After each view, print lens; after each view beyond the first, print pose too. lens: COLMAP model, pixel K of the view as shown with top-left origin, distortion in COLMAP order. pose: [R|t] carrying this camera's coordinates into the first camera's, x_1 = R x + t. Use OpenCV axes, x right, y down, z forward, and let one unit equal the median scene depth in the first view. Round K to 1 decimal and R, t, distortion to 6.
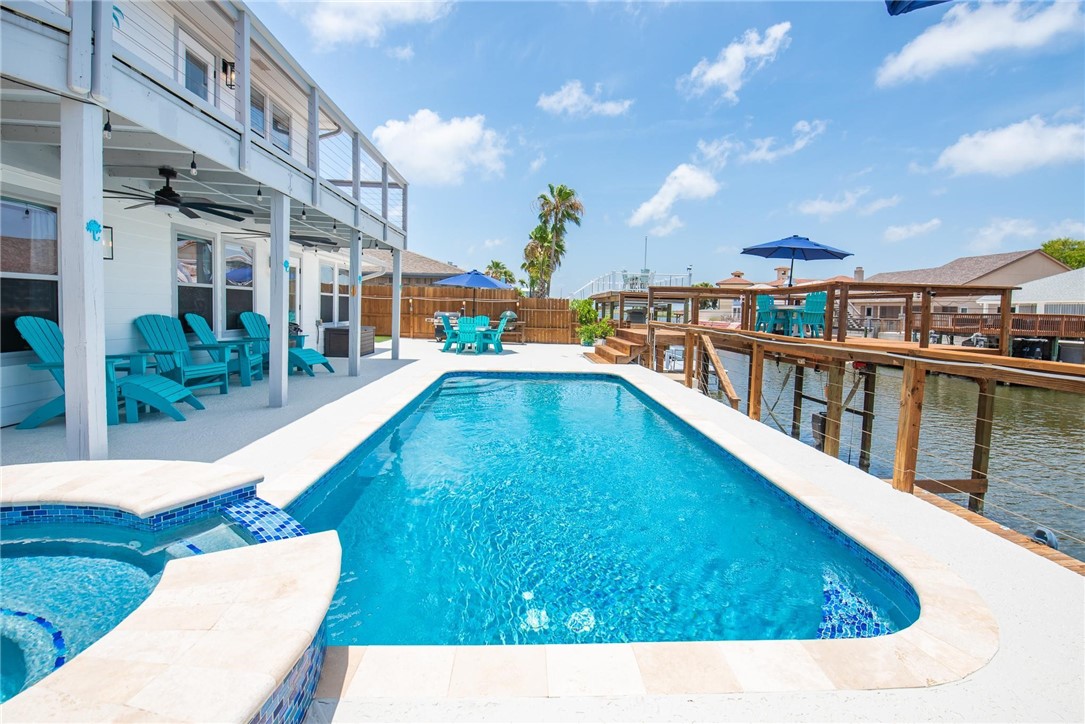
lens RADIAL K [[468.5, 0, 584.1], [0, 468.5, 329.1], [0, 0, 1]] dist [-0.015248, 0.000141]
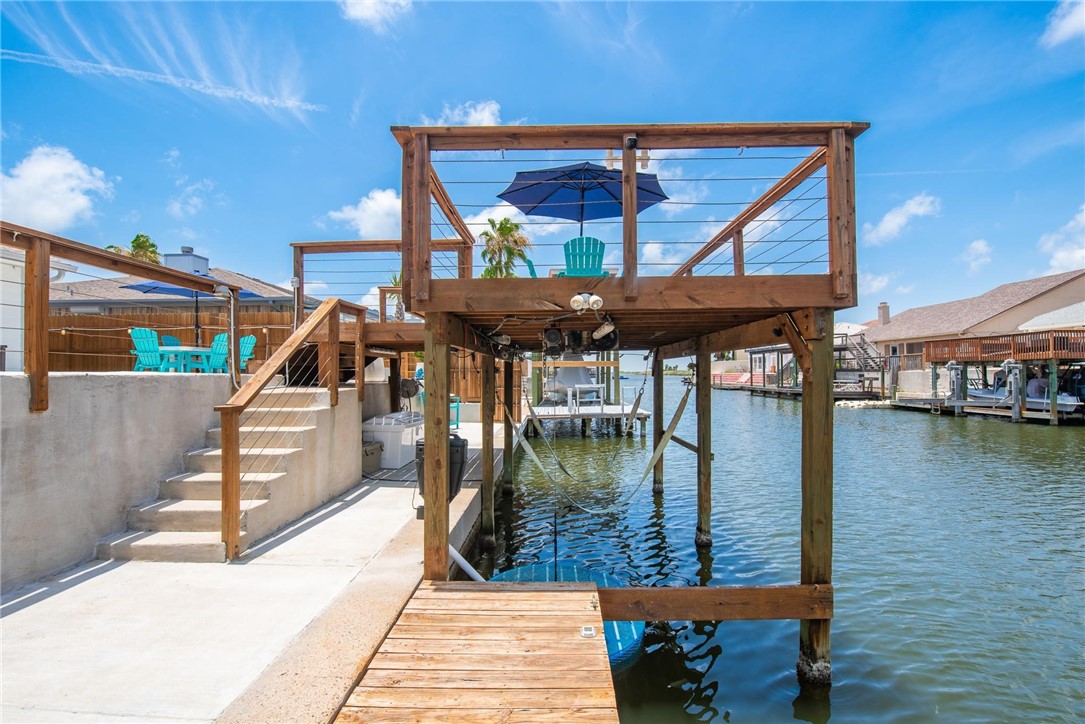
lens RADIAL K [[498.0, 0, 540.6], [0, 498.0, 368.7], [0, 0, 1]] dist [-0.000702, -0.000251]
pose [[0.996229, -0.041542, -0.076173, 0.104861], [0.038899, 0.998599, -0.035861, 0.021890], [0.077556, 0.032763, 0.996449, 0.084842]]
